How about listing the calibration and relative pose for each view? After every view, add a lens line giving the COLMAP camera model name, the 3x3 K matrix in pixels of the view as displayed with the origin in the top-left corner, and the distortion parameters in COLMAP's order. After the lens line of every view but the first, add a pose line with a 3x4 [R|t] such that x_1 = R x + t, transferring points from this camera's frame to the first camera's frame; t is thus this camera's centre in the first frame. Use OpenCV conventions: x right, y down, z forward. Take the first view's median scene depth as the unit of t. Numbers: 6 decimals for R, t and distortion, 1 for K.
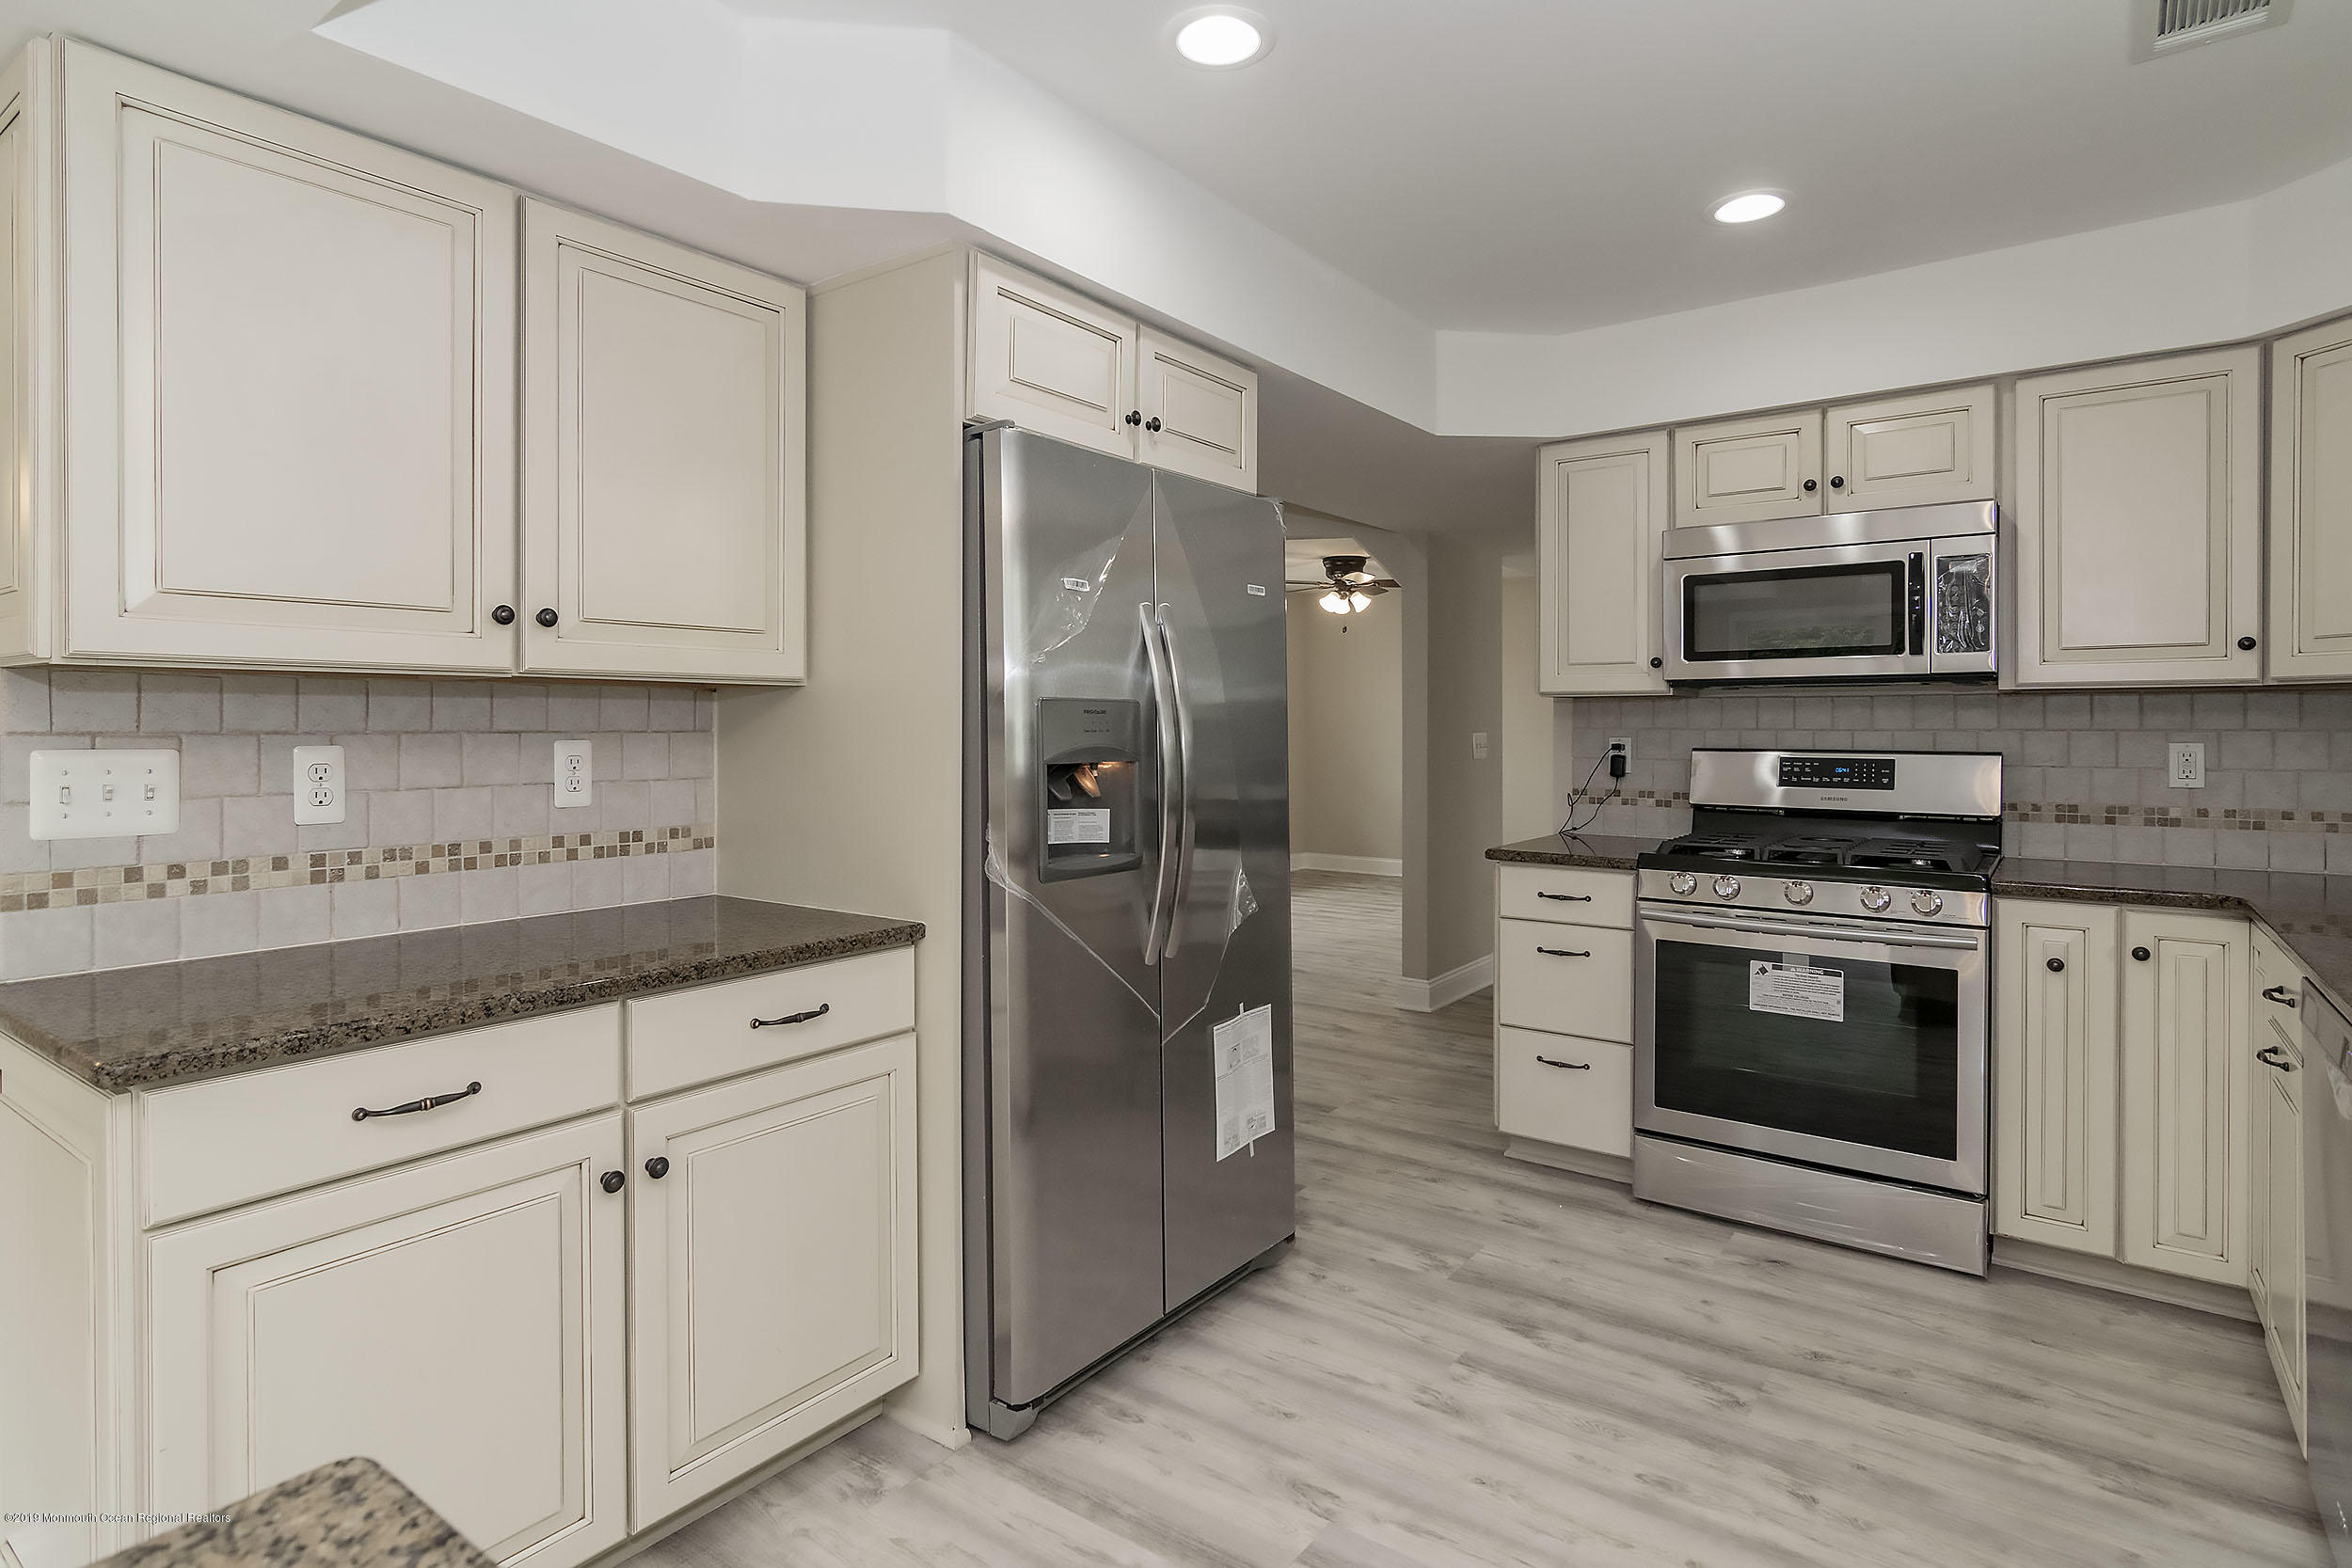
lens RADIAL K [[1148.1, 0, 1208.9], [0, 1148.1, 724.6], [0, 0, 1]] dist [0.001539, -0.000142]
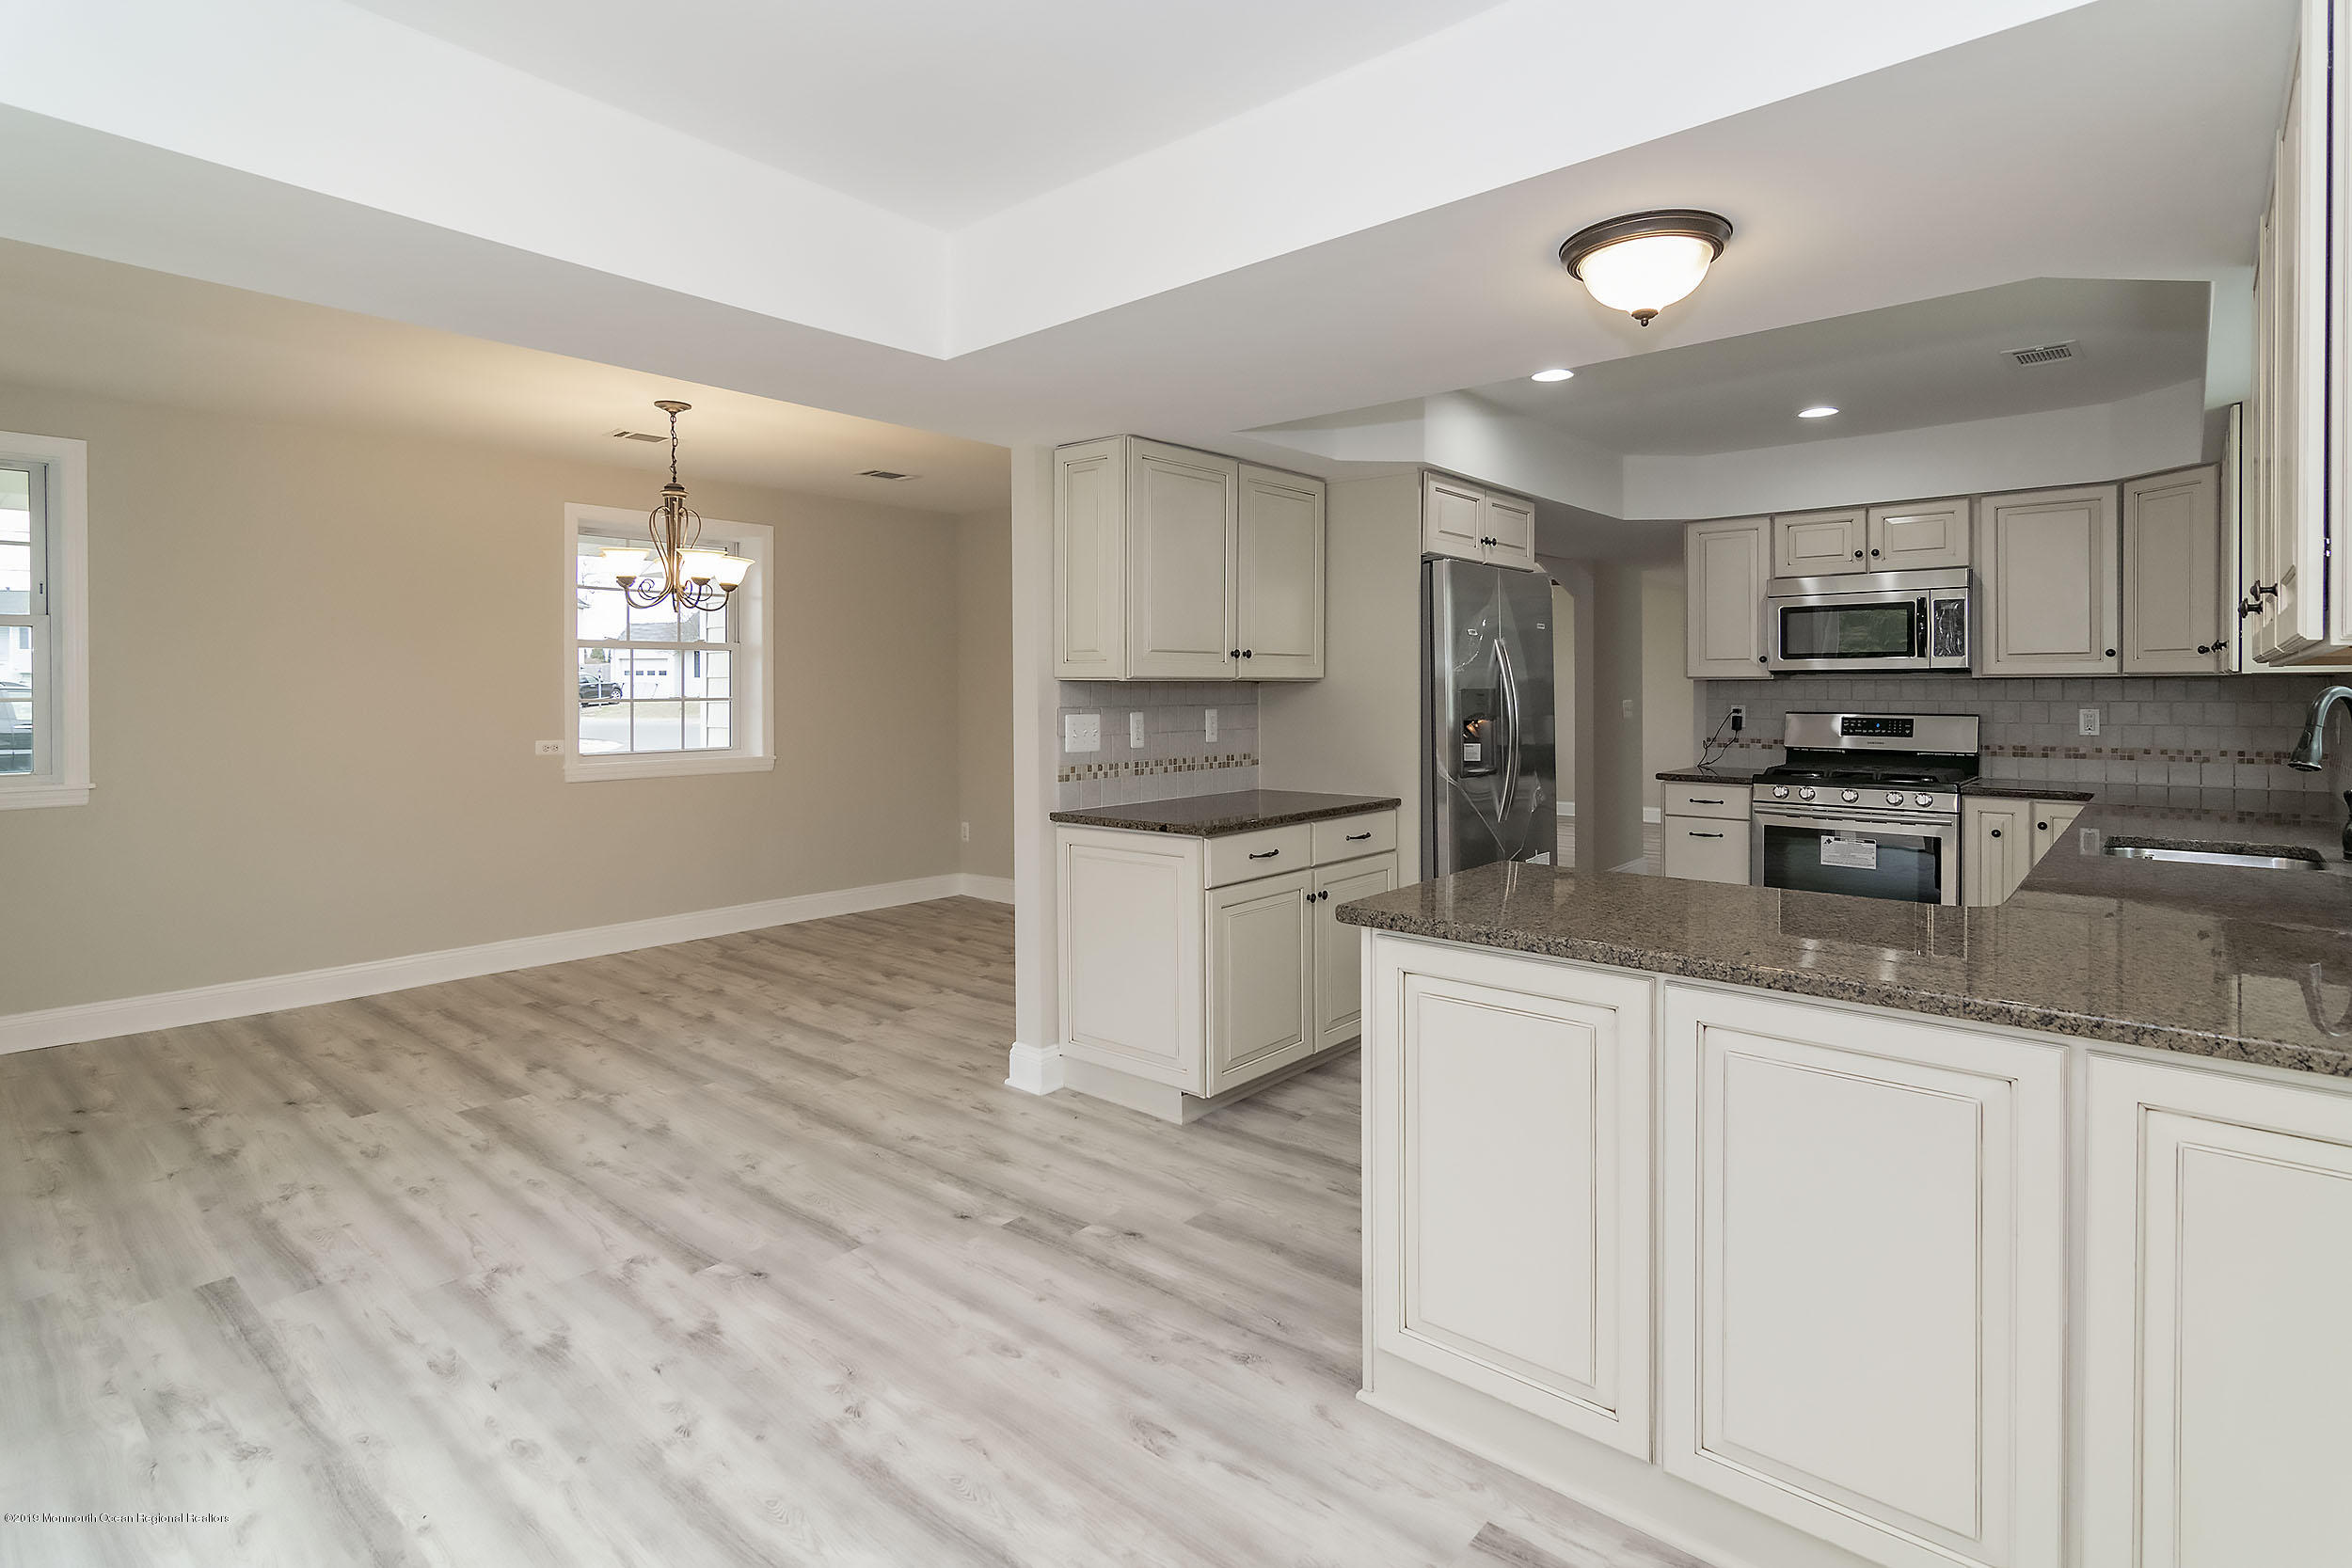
lens RADIAL K [[1148.1, 0, 1203.8], [0, 1148.1, 686.8], [0, 0, 1]] dist [0.001539, -0.000142]
pose [[0.997585, -0.002233, -0.069419, -0.368991], [0.002314, 0.999997, 0.001080, -0.023827], [0.069417, -0.001238, 0.997587, -0.869354]]
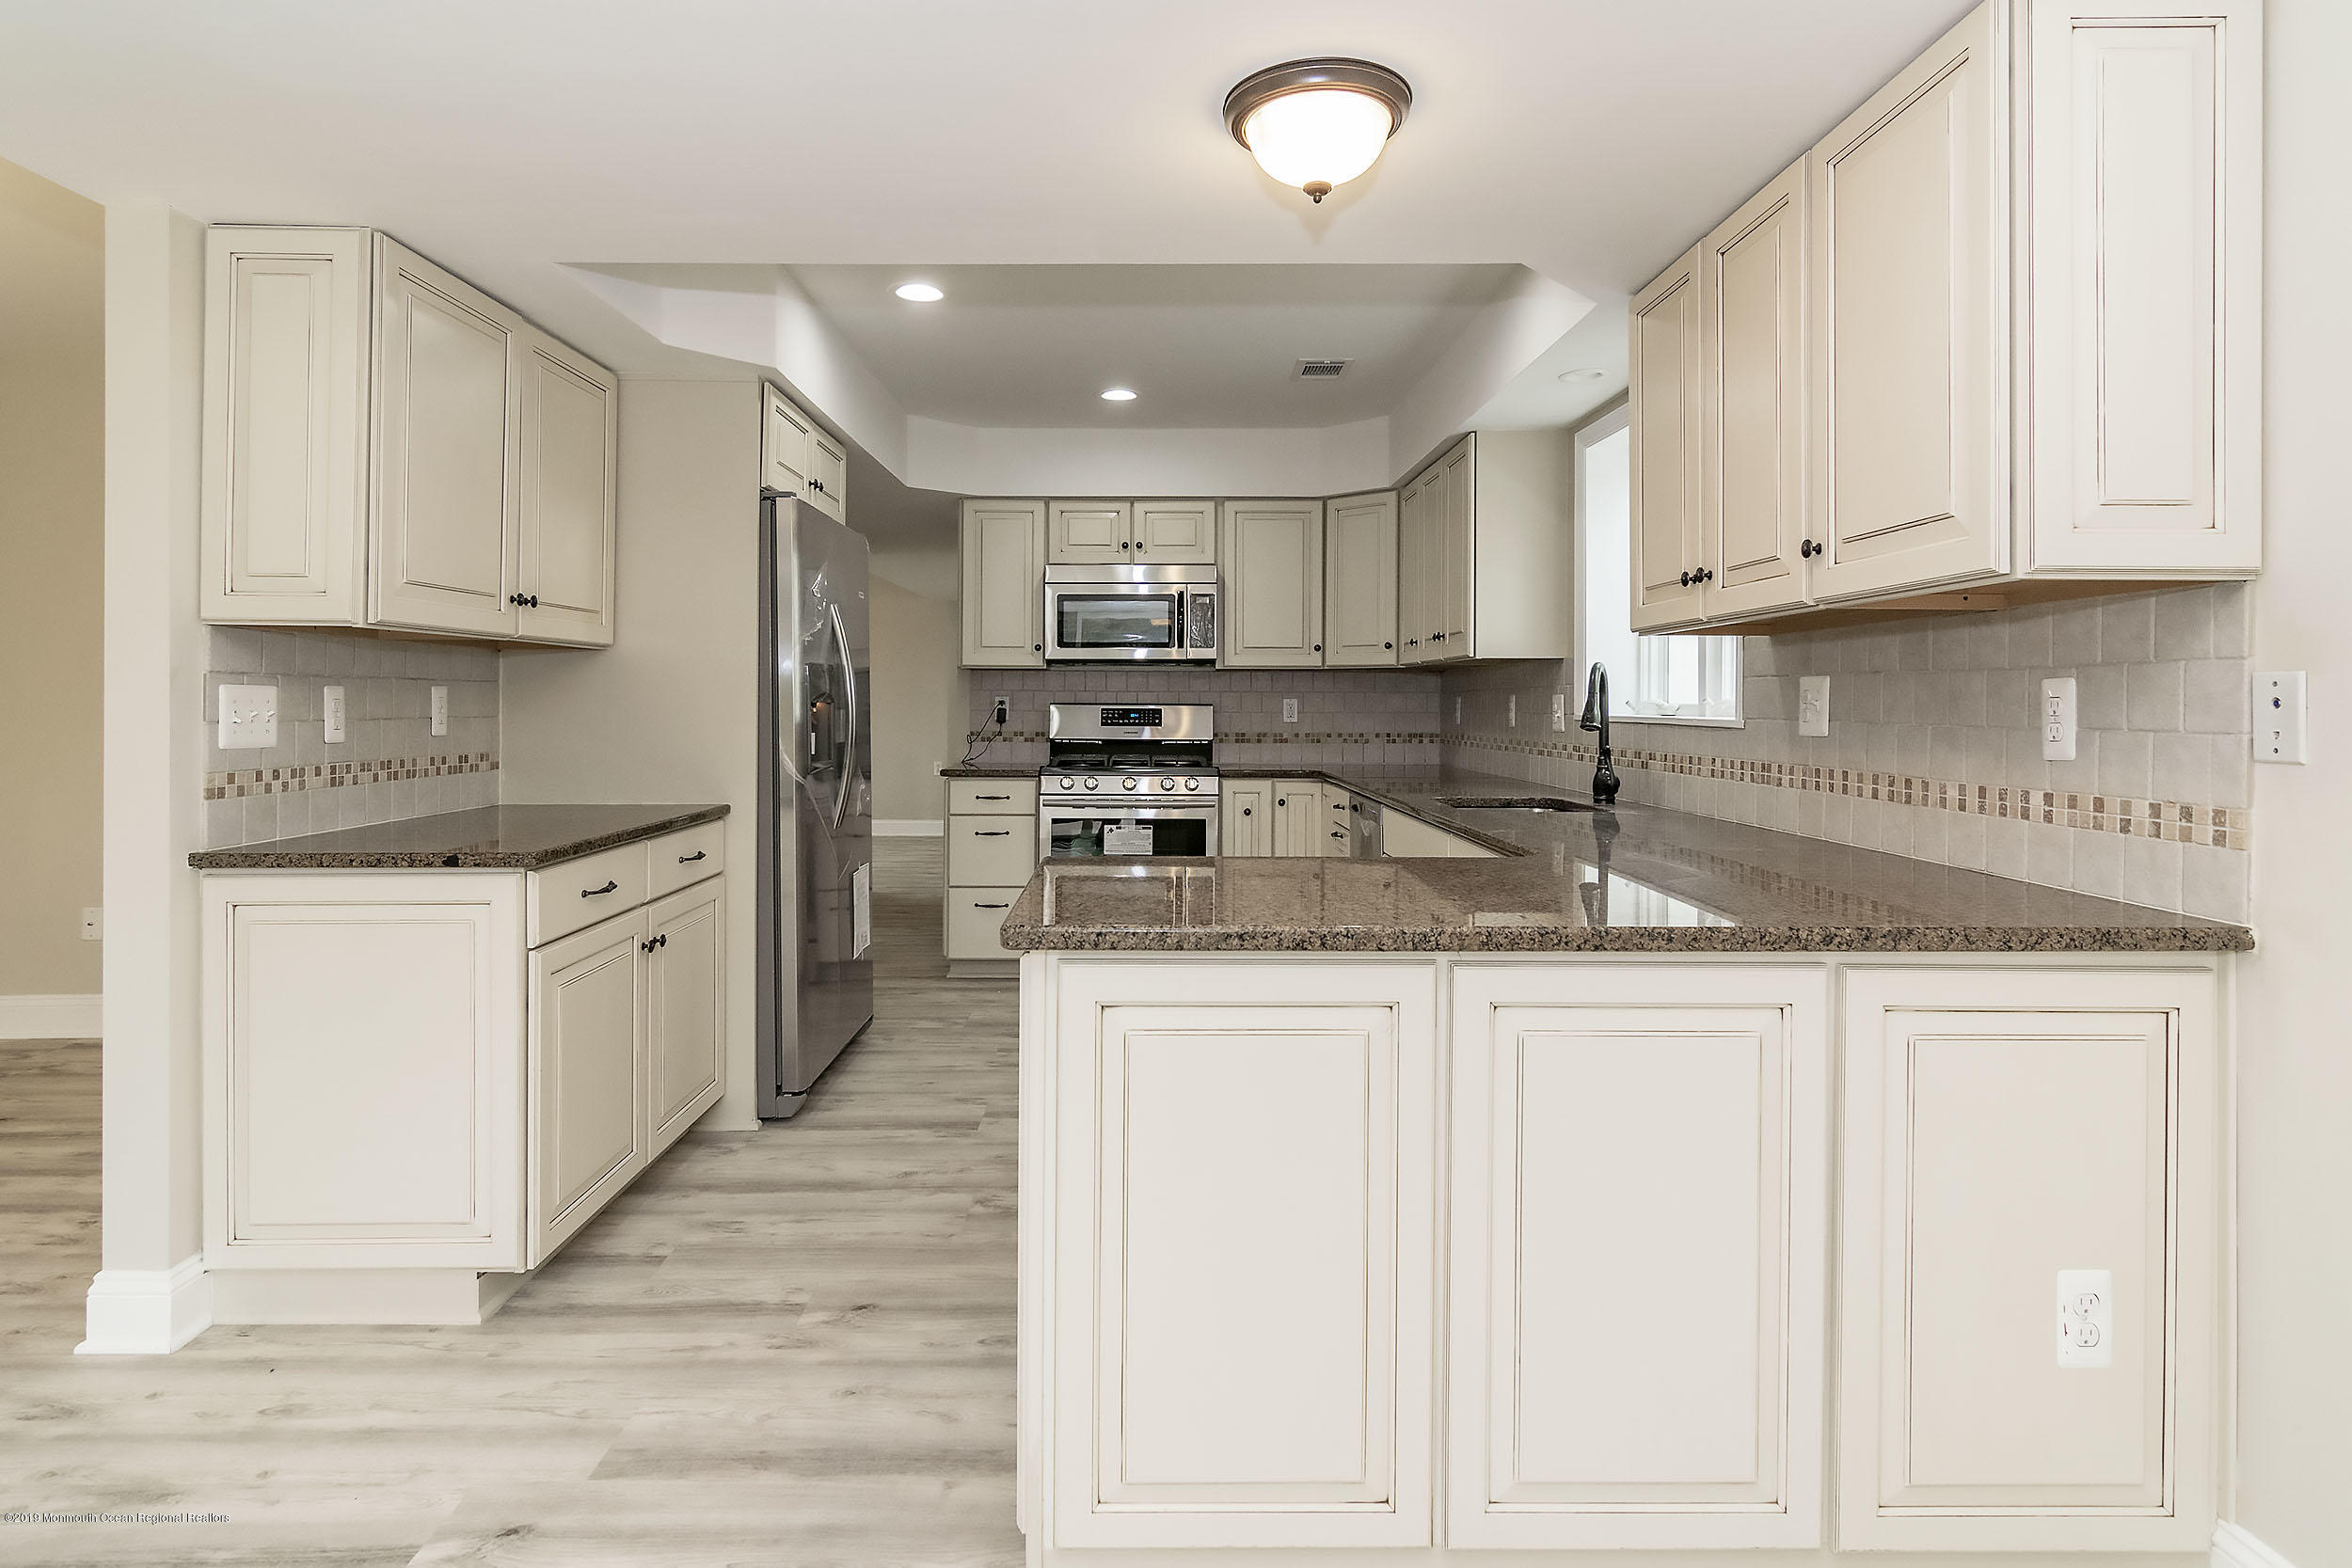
lens RADIAL K [[1240.0, 0, 1120.2], [0, 1240.0, 691.6], [0, 0, 1]] dist [-0.003063, 0.002256]
pose [[0.806834, 0.007573, 0.590730, -0.662828], [-0.002708, 0.999955, -0.009120, 0.026964], [-0.590772, 0.005759, 0.806818, -0.550772]]
